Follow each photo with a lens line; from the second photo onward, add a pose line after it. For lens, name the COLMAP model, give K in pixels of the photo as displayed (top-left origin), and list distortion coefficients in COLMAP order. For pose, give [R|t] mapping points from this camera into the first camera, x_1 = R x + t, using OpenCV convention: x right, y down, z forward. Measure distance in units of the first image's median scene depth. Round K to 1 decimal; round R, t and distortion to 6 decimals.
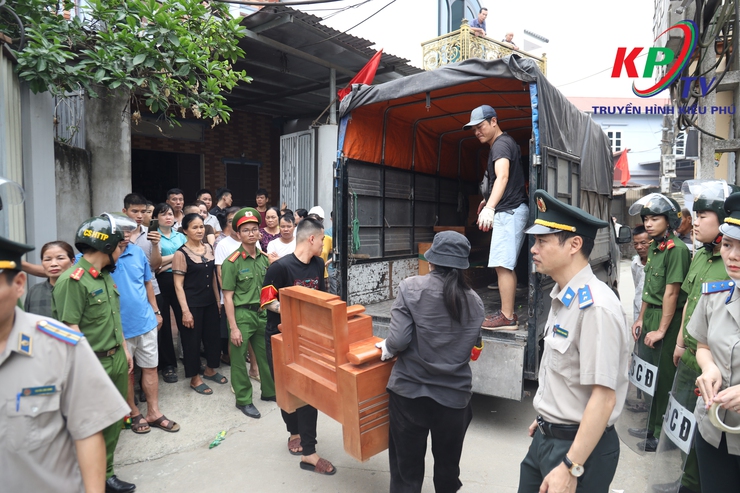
lens RADIAL K [[512.5, 0, 371.5], [0, 512.5, 246.8], [0, 0, 1]] dist [0.011223, 0.002124]
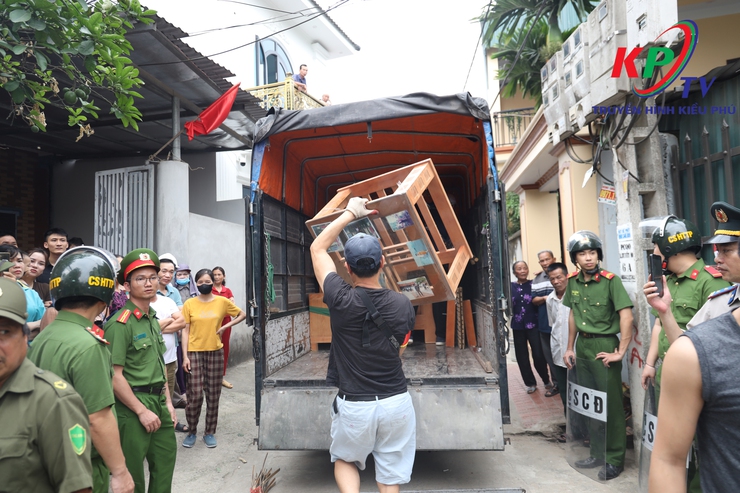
lens RADIAL K [[512.5, 0, 367.8], [0, 512.5, 244.6], [0, 0, 1]] dist [0.011223, 0.002124]
pose [[0.886288, 0.000744, 0.463133, -0.224315], [0.058543, 0.991797, -0.113626, 0.014316], [-0.459419, 0.127819, 0.878975, 0.156304]]
